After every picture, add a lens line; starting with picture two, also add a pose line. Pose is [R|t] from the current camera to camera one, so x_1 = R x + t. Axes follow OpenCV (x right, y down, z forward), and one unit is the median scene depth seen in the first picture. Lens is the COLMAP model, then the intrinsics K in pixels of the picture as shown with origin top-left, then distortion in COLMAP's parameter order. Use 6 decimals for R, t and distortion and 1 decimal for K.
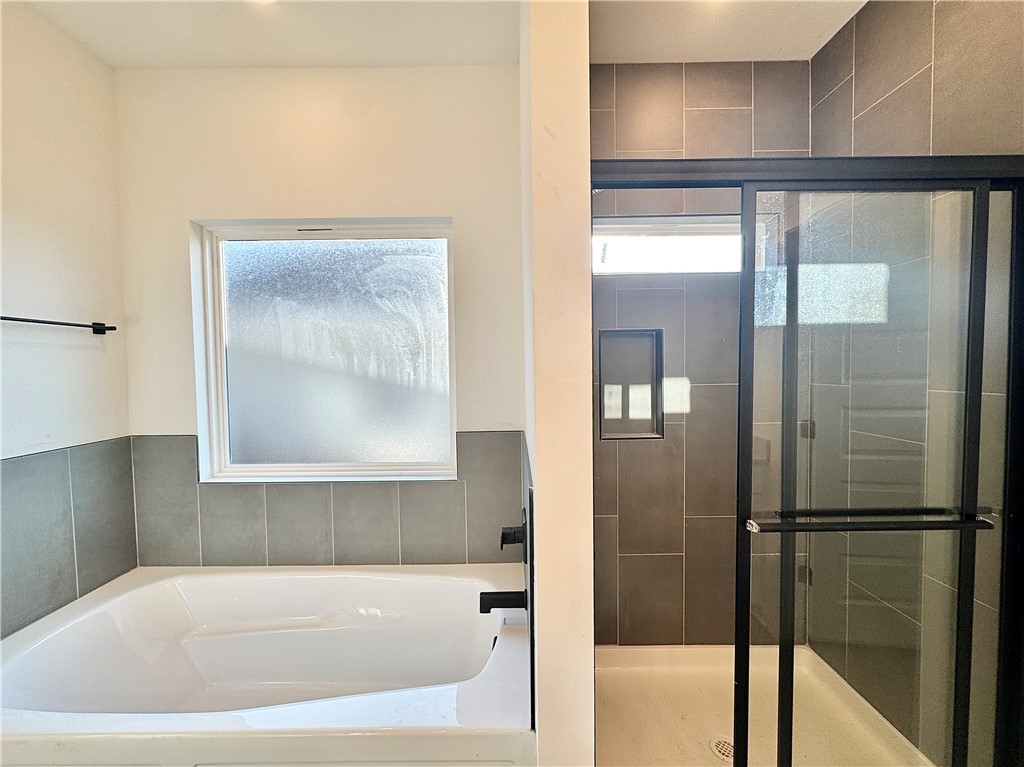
lens RADIAL K [[408.2, 0, 513.9], [0, 408.2, 382.4], [0, 0, 1]] dist [-0.003257, 0.000641]
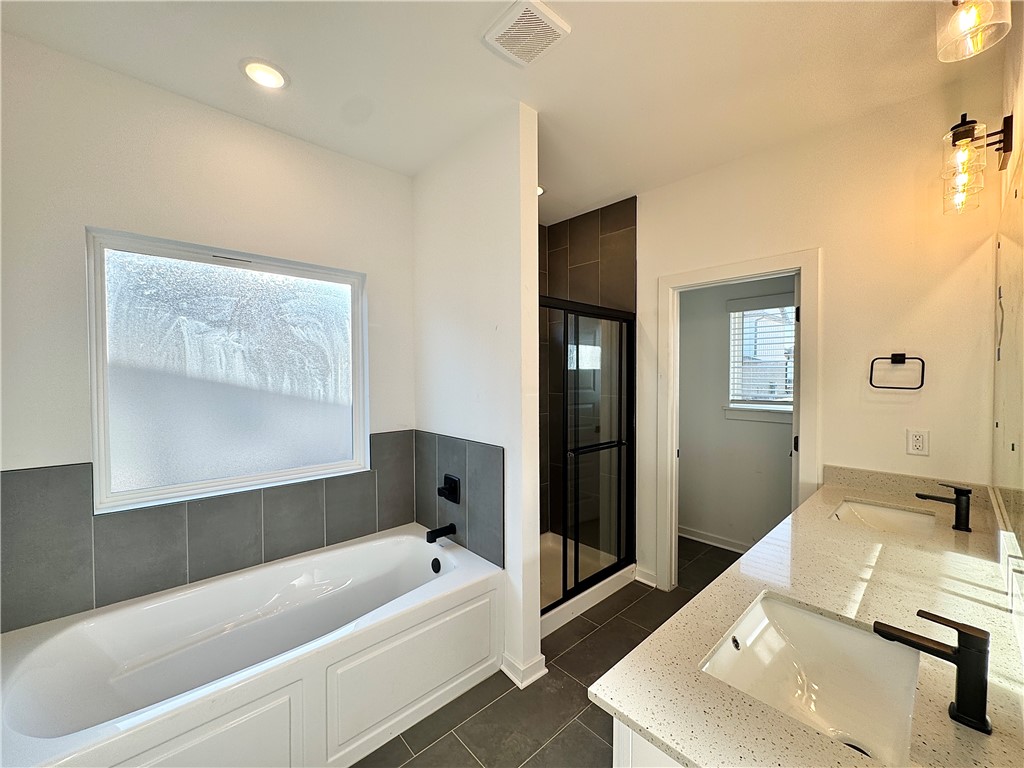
lens RADIAL K [[408.2, 0, 511.5], [0, 408.2, 382.9], [0, 0, 1]] dist [-0.003257, 0.000641]
pose [[0.739487, -0.001213, 0.673169, -0.690169], [0.018215, 0.999668, -0.018209, -0.012858], [-0.672924, 0.025727, 0.739264, -0.295626]]
